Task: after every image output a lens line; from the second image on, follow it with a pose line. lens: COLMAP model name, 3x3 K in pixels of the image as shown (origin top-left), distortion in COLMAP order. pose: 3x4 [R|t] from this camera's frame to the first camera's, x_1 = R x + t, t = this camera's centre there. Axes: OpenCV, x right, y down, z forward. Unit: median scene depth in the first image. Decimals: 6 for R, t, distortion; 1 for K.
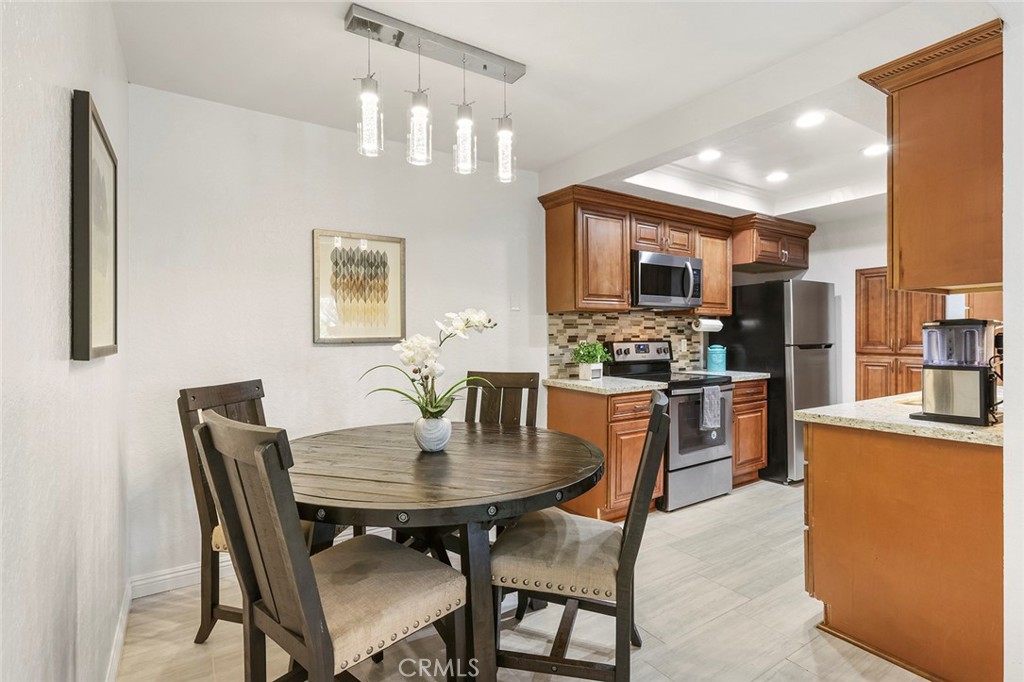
lens RADIAL K [[493.1, 0, 505.7], [0, 493.1, 339.7], [0, 0, 1]] dist [0.002424, 0.001098]
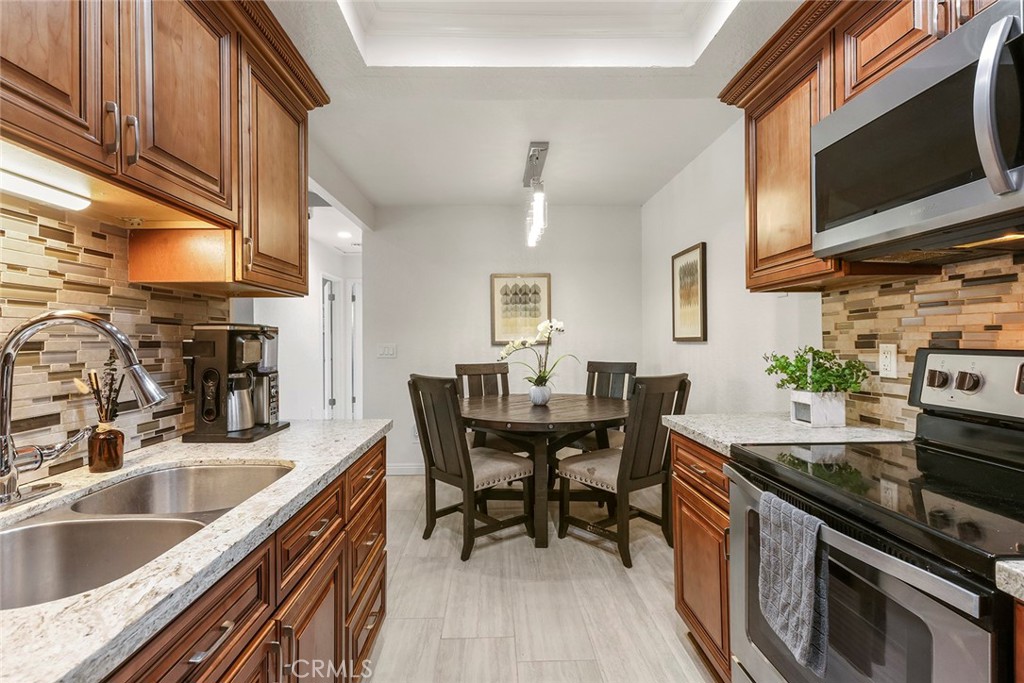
lens RADIAL K [[493.1, 0, 505.7], [0, 493.1, 340.2], [0, 0, 1]] dist [0.002424, 0.001098]
pose [[-0.530423, 0.009936, -0.847675, 0.636974], [0.007200, 0.999948, 0.007215, -0.007306], [0.847702, -0.002276, -0.530467, 0.846656]]
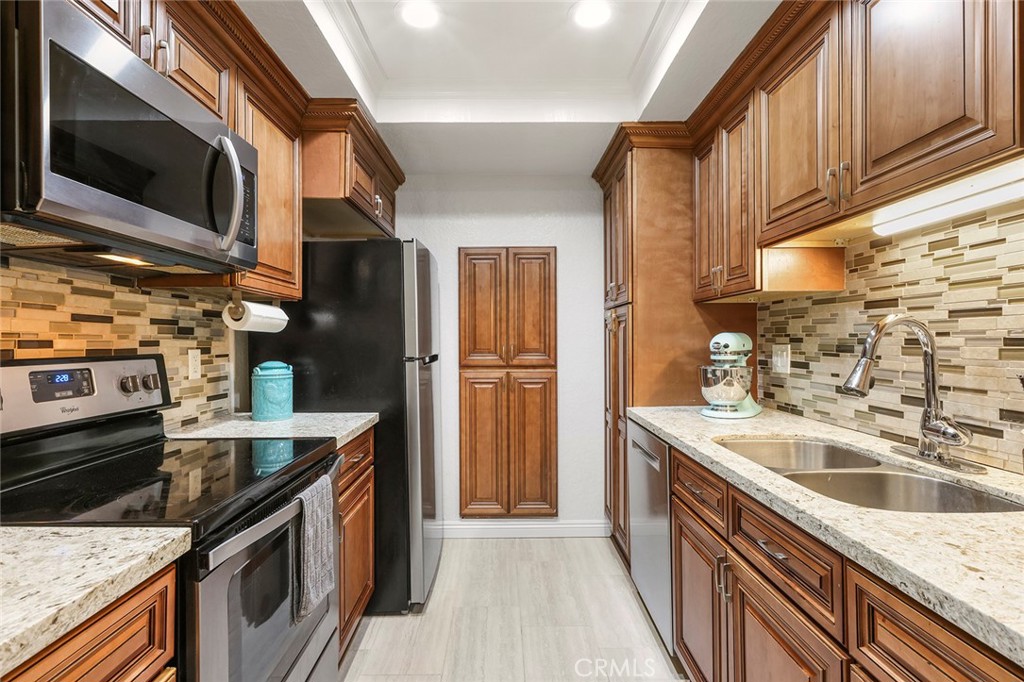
lens RADIAL K [[493.1, 0, 505.7], [0, 493.1, 339.7], [0, 0, 1]] dist [0.002424, 0.001098]
pose [[0.546141, 0.002698, 0.837689, 0.162094], [0.006539, 0.999951, -0.007484, -0.004858], [-0.837668, 0.009565, 0.546097, 0.576636]]
